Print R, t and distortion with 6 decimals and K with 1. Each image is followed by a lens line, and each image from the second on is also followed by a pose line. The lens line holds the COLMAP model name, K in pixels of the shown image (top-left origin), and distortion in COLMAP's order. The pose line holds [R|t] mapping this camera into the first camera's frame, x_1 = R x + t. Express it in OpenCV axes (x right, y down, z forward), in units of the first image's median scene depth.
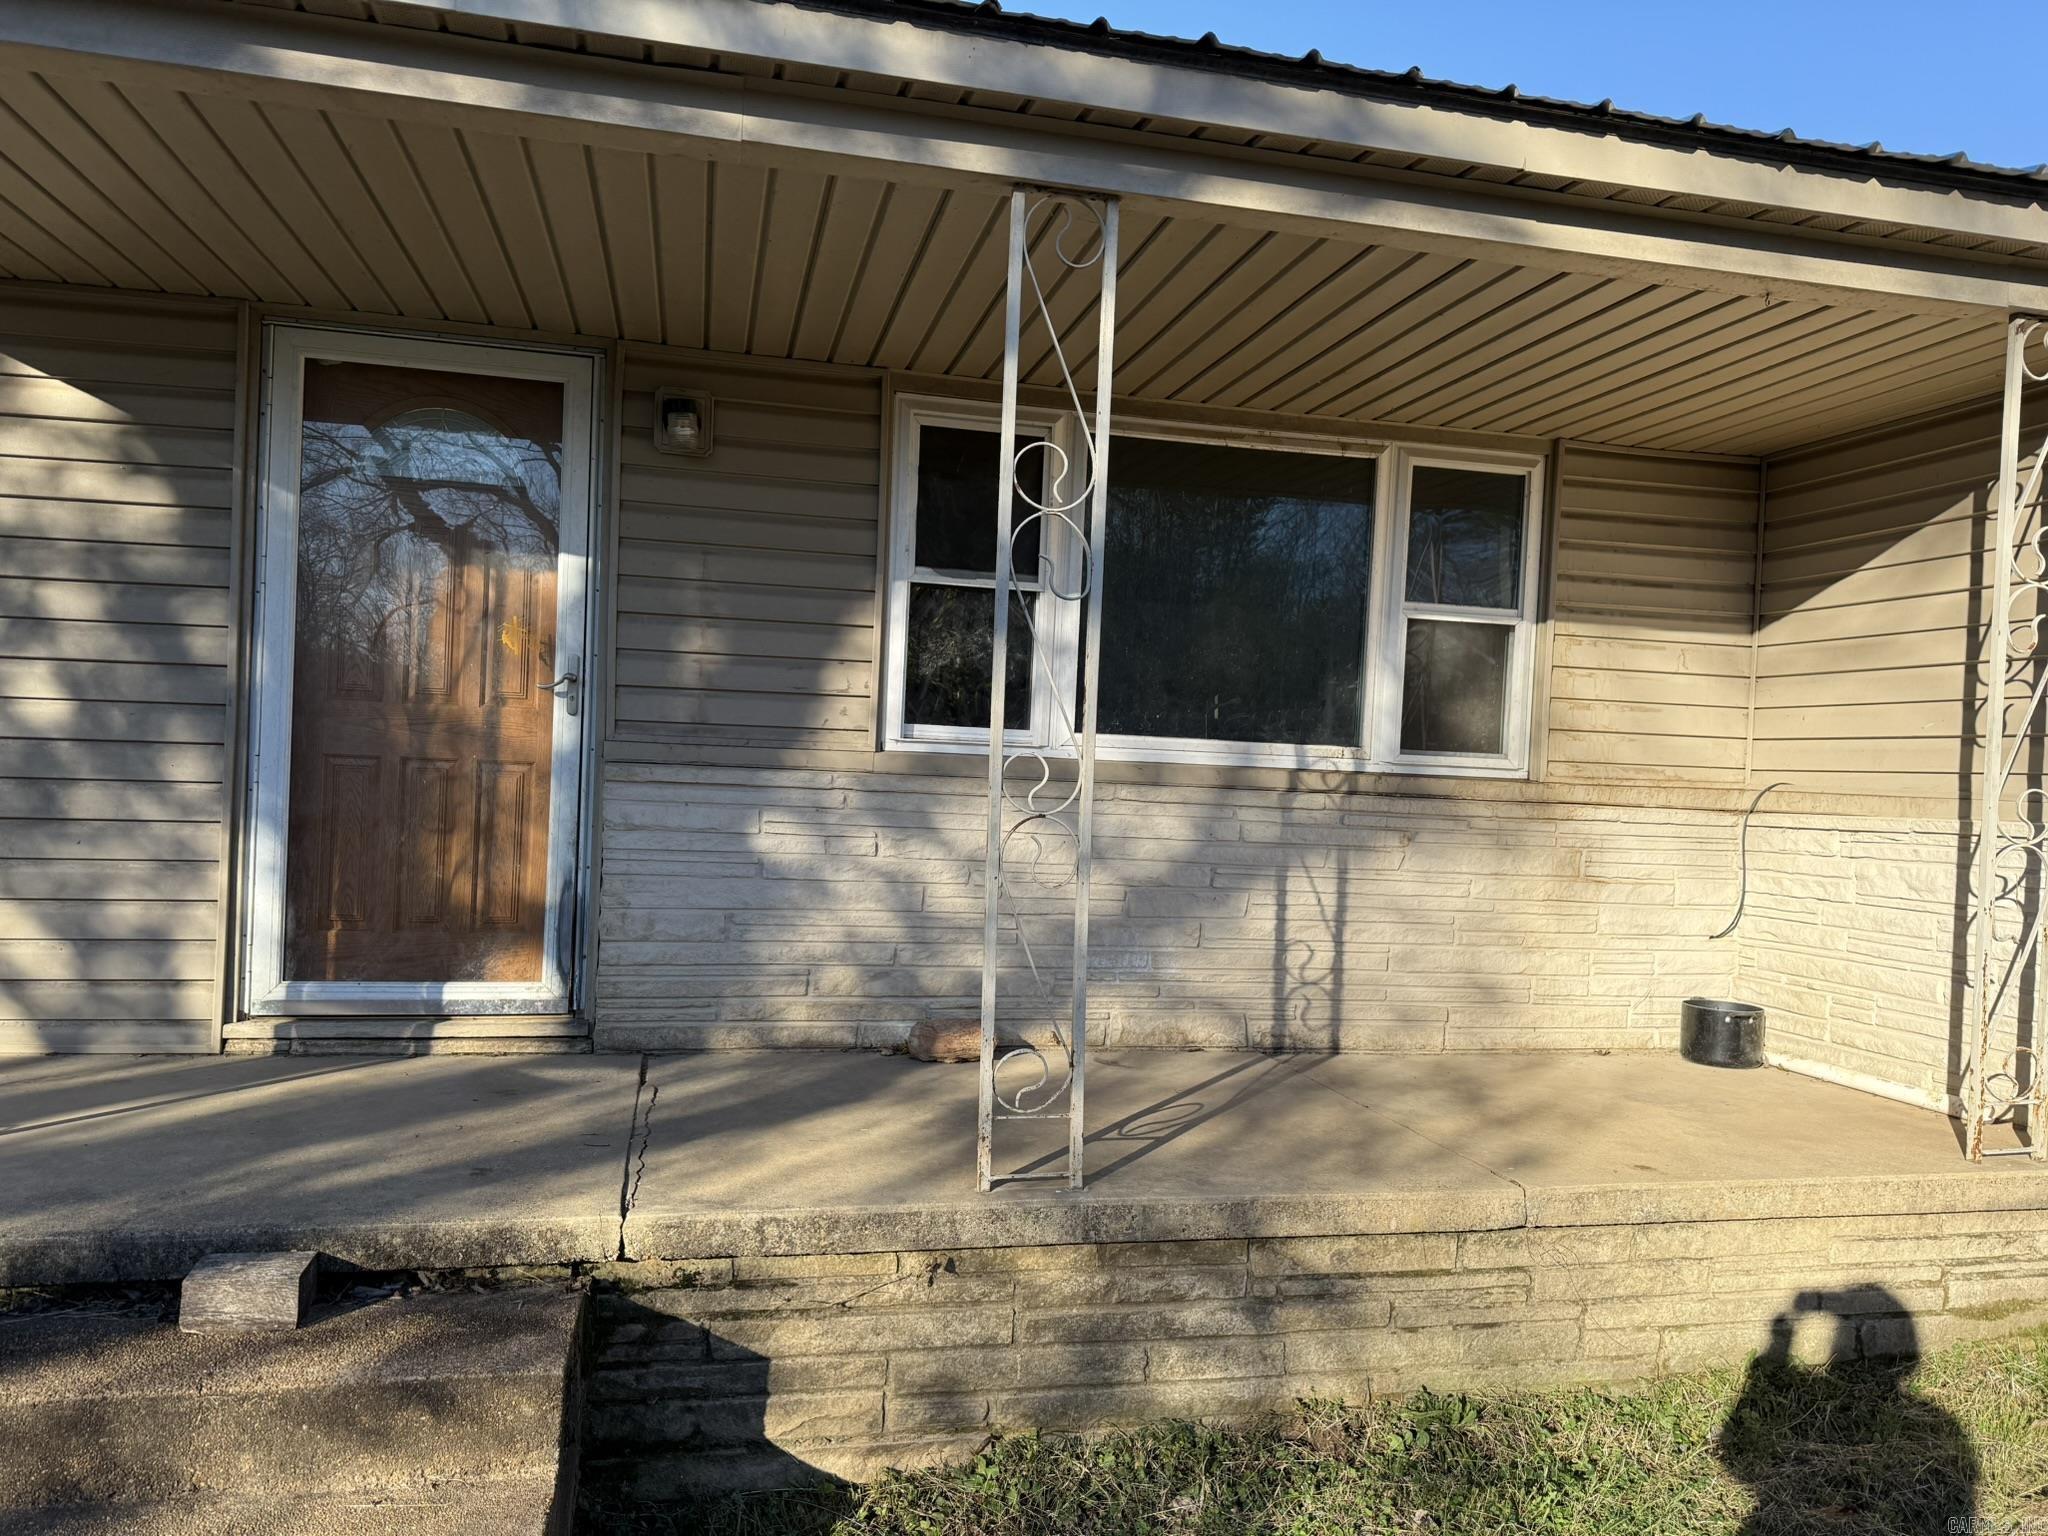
lens RADIAL K [[1420.1, 0, 1024.0], [0, 1420.1, 768.0], [0, 0, 1]] dist [0.107741, -0.145135]
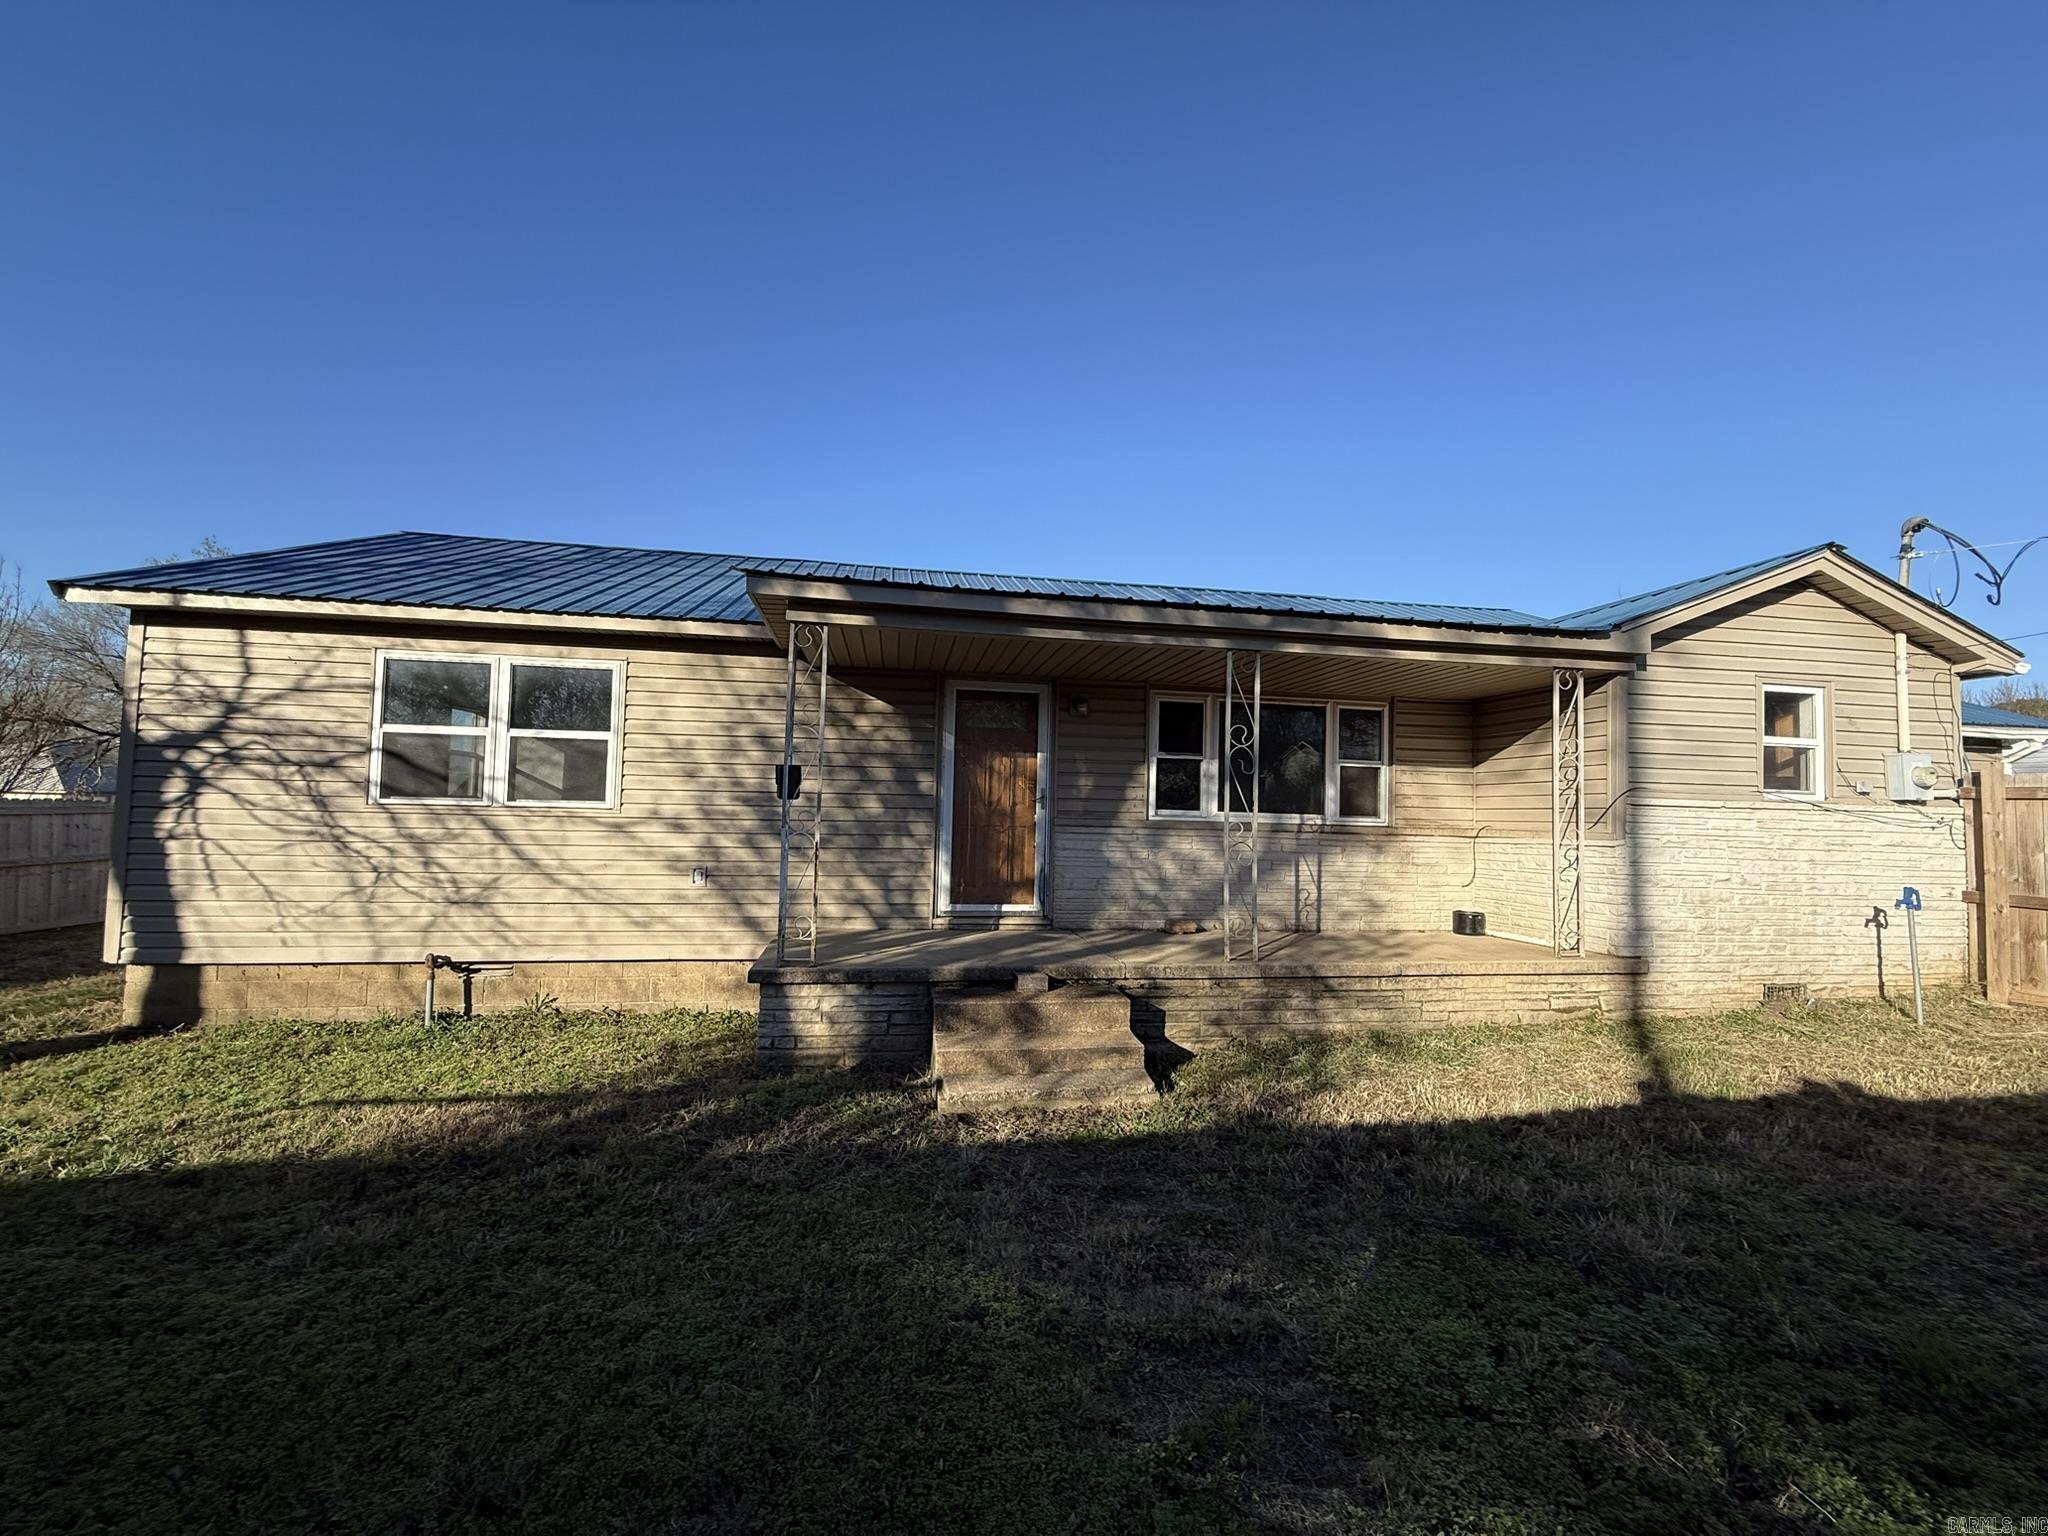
lens RADIAL K [[812.0, 0, 1015.6], [0, 812.0, 773.5], [0, 0, 1]] dist [-0.000033, -0.000068]
pose [[0.998034, -0.020006, -0.059402, -0.270647], [0.016652, 0.998268, -0.056430, -0.017588], [0.060428, 0.055330, 0.996638, -0.594592]]
